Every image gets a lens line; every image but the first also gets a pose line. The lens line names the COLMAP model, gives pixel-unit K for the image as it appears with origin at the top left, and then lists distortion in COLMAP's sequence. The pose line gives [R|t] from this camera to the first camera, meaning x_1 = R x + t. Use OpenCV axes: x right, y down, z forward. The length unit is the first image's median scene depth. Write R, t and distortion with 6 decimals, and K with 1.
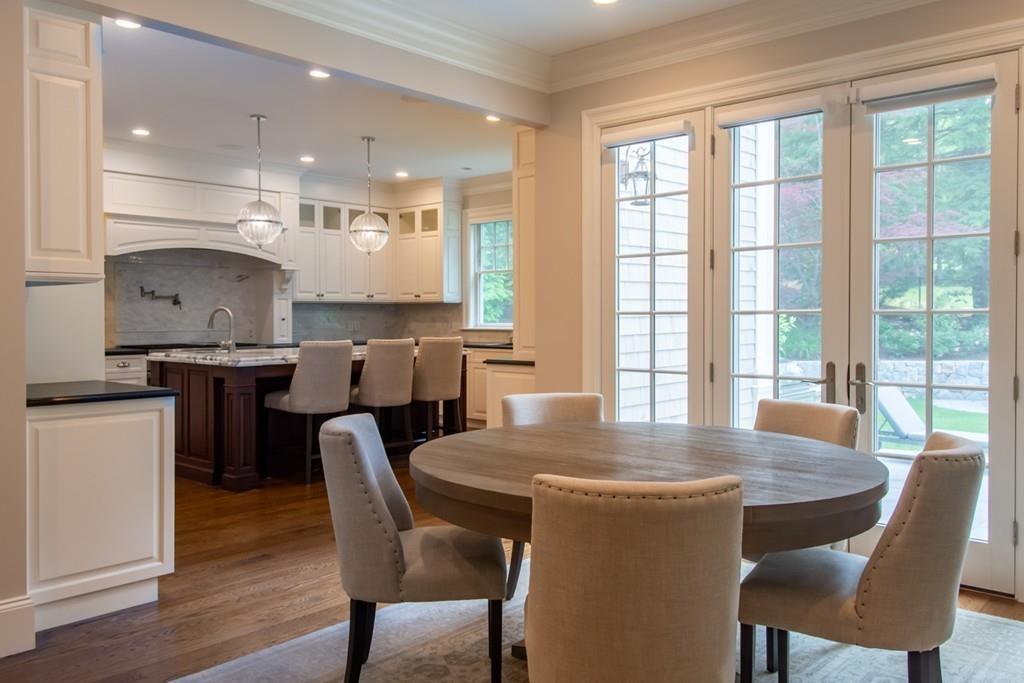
lens RADIAL K [[817.3, 0, 509.5], [0, 817.3, 330.9], [0, 0, 1]] dist [-0.012818, -0.016749]
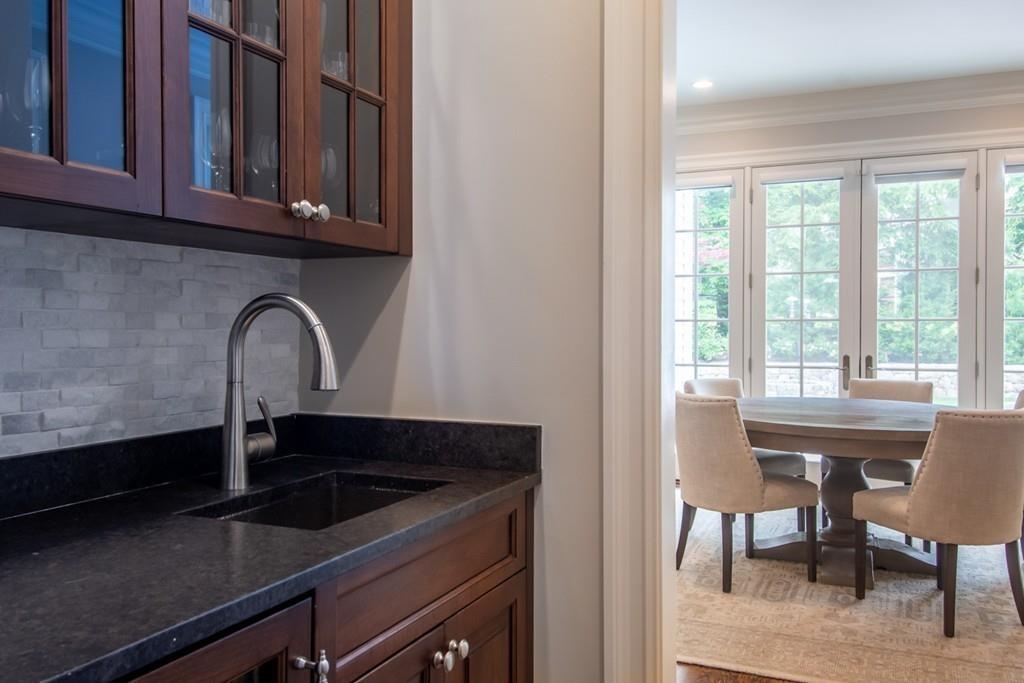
lens RADIAL K [[817.3, 0, 512.2], [0, 817.3, 335.1], [0, 0, 1]] dist [-0.012818, -0.016749]
pose [[0.951377, -0.004499, 0.307995, -0.605640], [0.006543, 0.999963, -0.005603, 0.007193], [-0.307958, 0.007346, 0.951371, -0.173642]]
